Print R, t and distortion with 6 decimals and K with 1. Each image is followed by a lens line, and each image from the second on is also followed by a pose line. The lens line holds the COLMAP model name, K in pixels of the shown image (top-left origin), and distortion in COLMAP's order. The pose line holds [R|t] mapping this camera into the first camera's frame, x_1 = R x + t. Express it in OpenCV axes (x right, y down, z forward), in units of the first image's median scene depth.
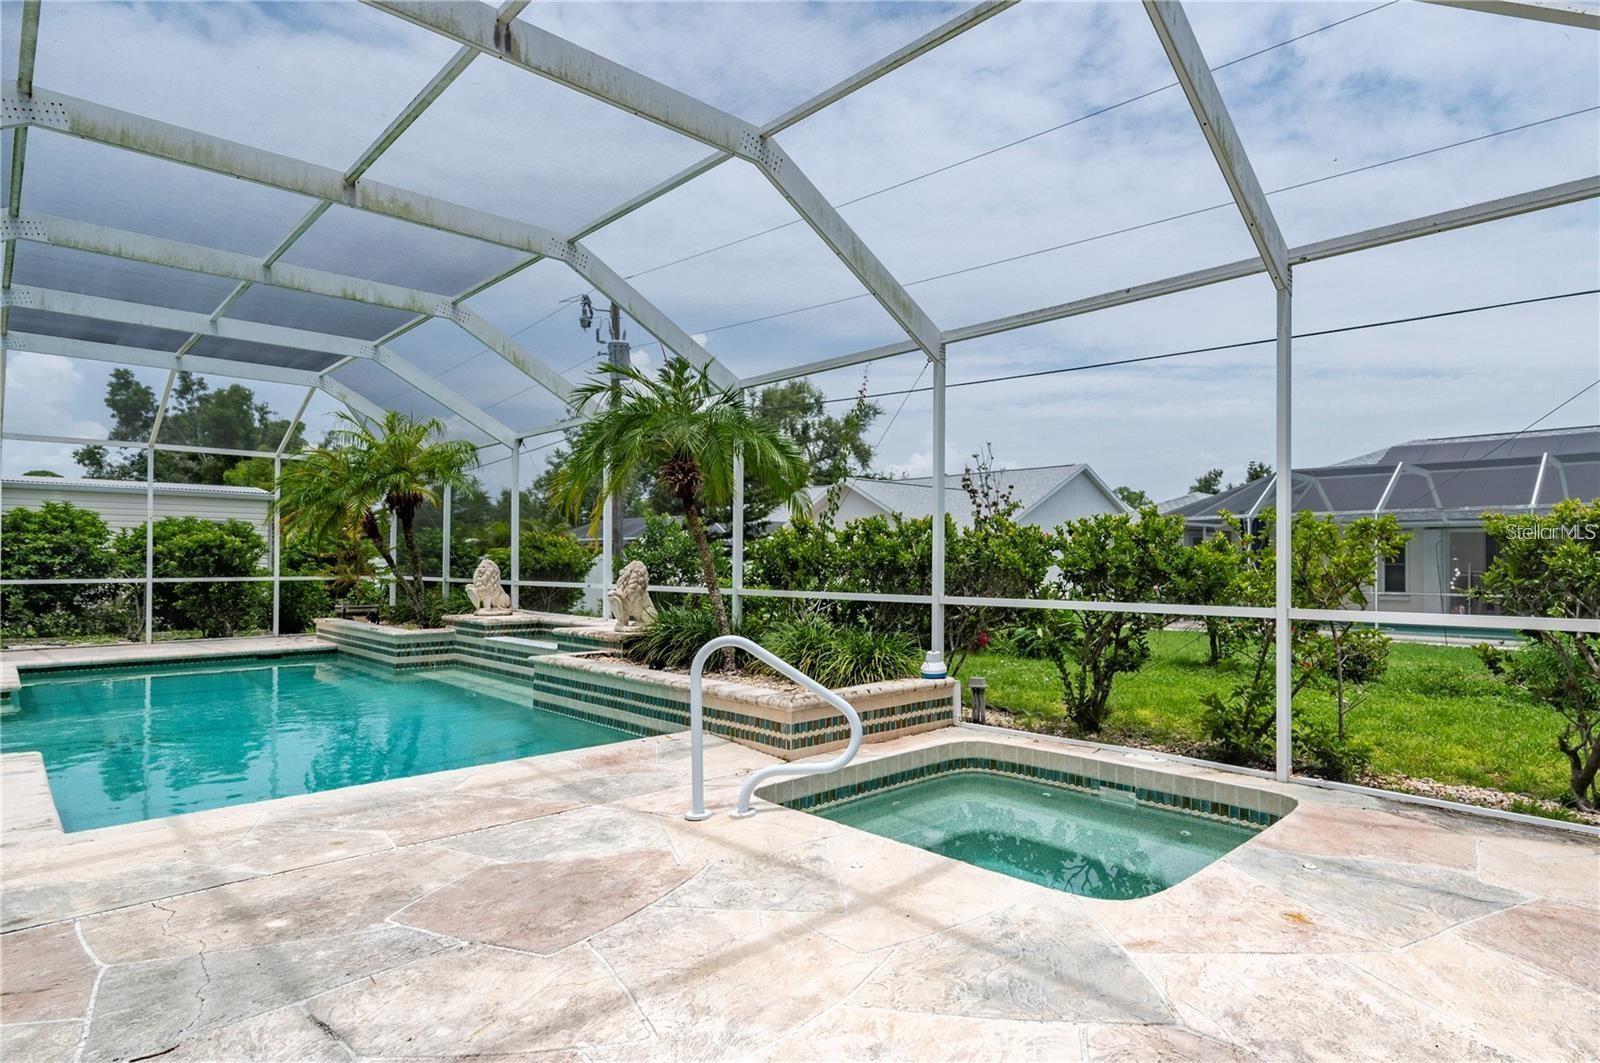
lens RADIAL K [[864.3, 0, 923.3], [0, 864.3, 548.7], [0, 0, 1]] dist [0.002329, -0.000499]
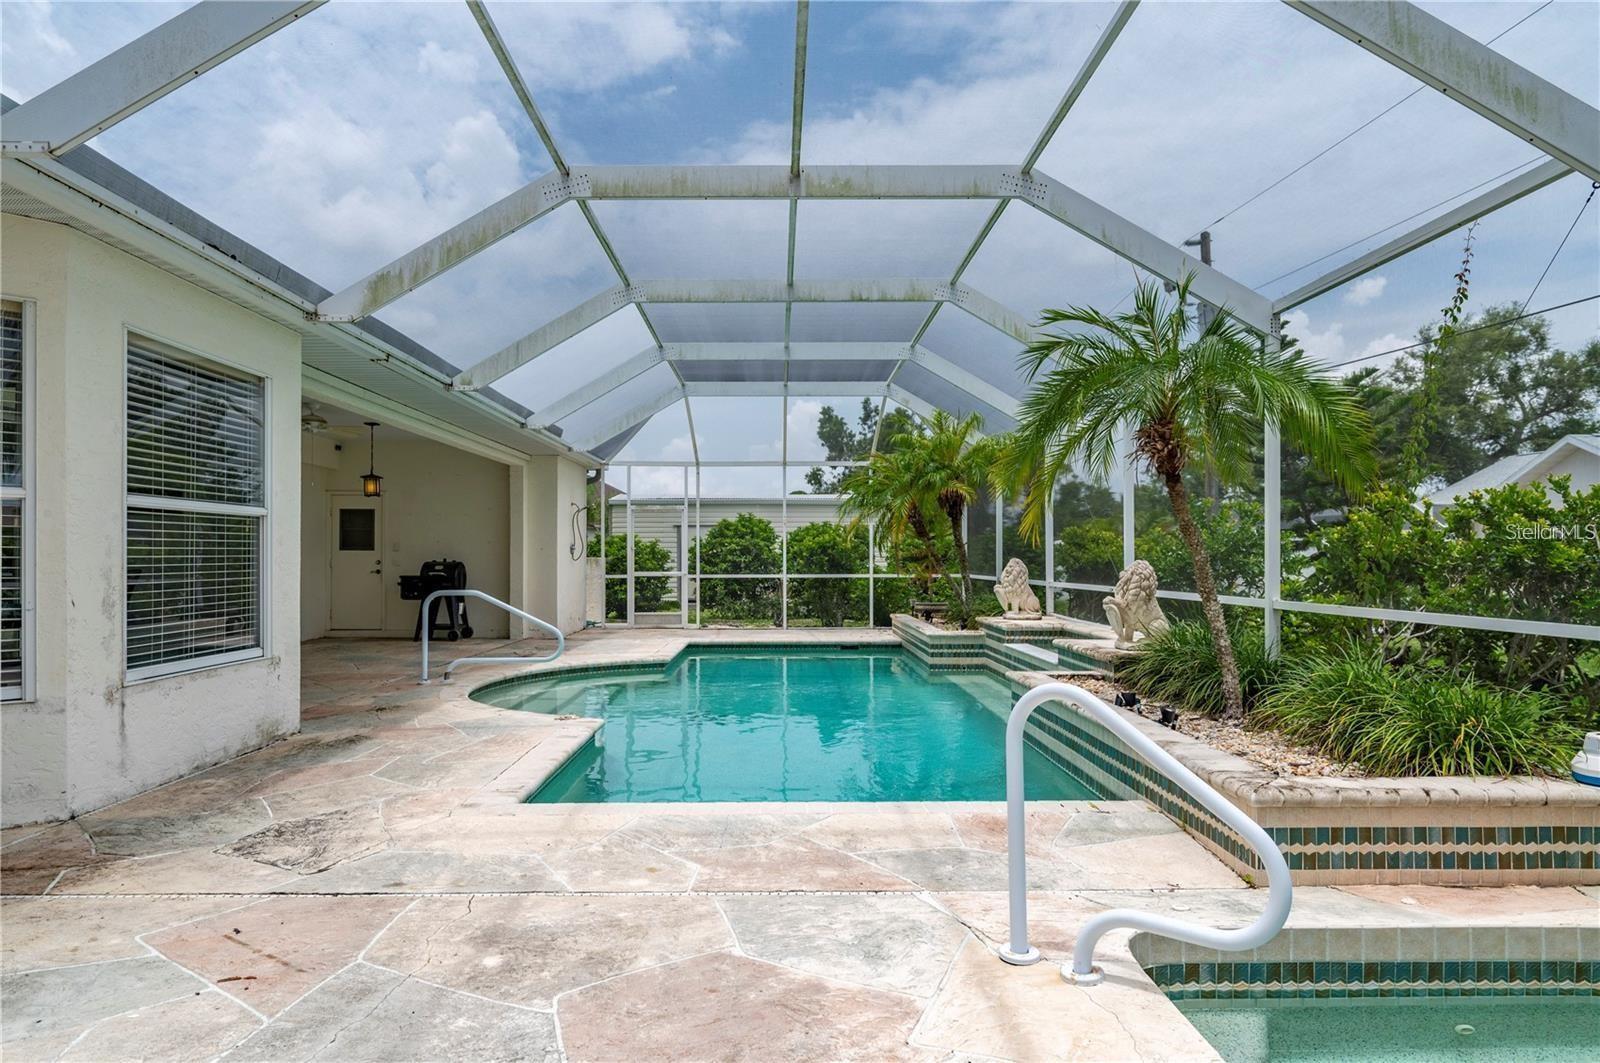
lens RADIAL K [[928.0, 0, 786.3], [0, 928.0, 548.3], [0, 0, 1]] dist [0.001496, -0.002922]
pose [[0.684154, -0.009849, -0.729271, 0.070997], [0.012485, 0.999920, -0.001792, 0.001076], [0.729231, -0.007879, 0.684223, 0.214046]]
